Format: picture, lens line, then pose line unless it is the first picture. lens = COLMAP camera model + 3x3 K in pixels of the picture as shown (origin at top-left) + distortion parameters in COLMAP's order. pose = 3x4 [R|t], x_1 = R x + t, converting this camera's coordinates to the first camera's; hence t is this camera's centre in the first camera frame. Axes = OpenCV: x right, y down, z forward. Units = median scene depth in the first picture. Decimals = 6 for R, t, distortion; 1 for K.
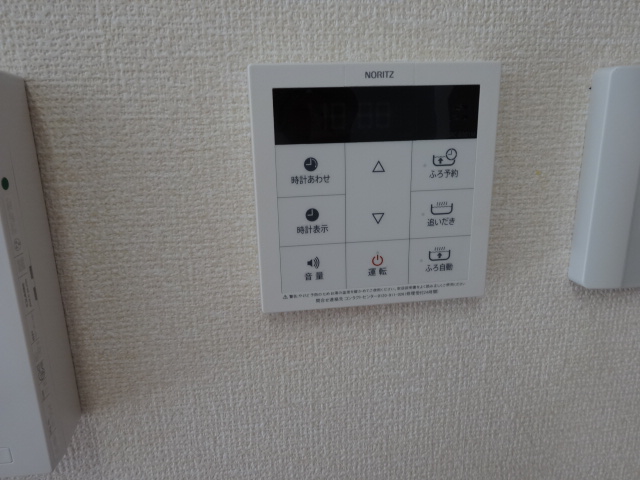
lens RADIAL K [[463.5, 0, 320.2], [0, 463.5, 237.9], [0, 0, 1]] dist [0.002445, -0.007843]
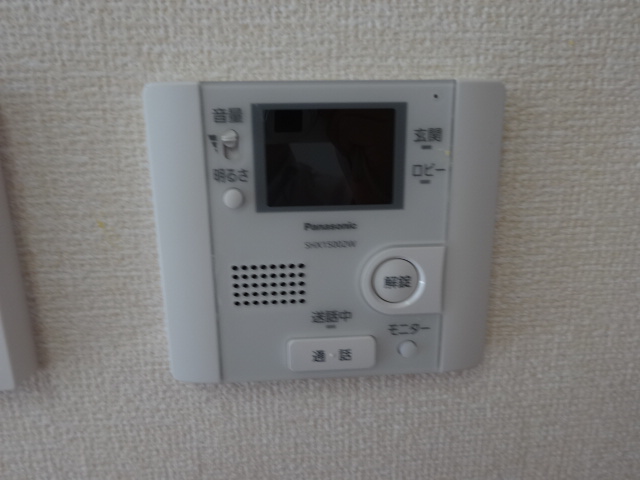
lens RADIAL K [[463.5, 0, 319.8], [0, 463.5, 242.0], [0, 0, 1]] dist [0.002445, -0.007843]
pose [[0.997979, 0.023316, -0.059109, 0.845885], [-0.023892, 0.999674, -0.009053, -0.112355], [0.058878, 0.010447, 0.998210, 0.273729]]
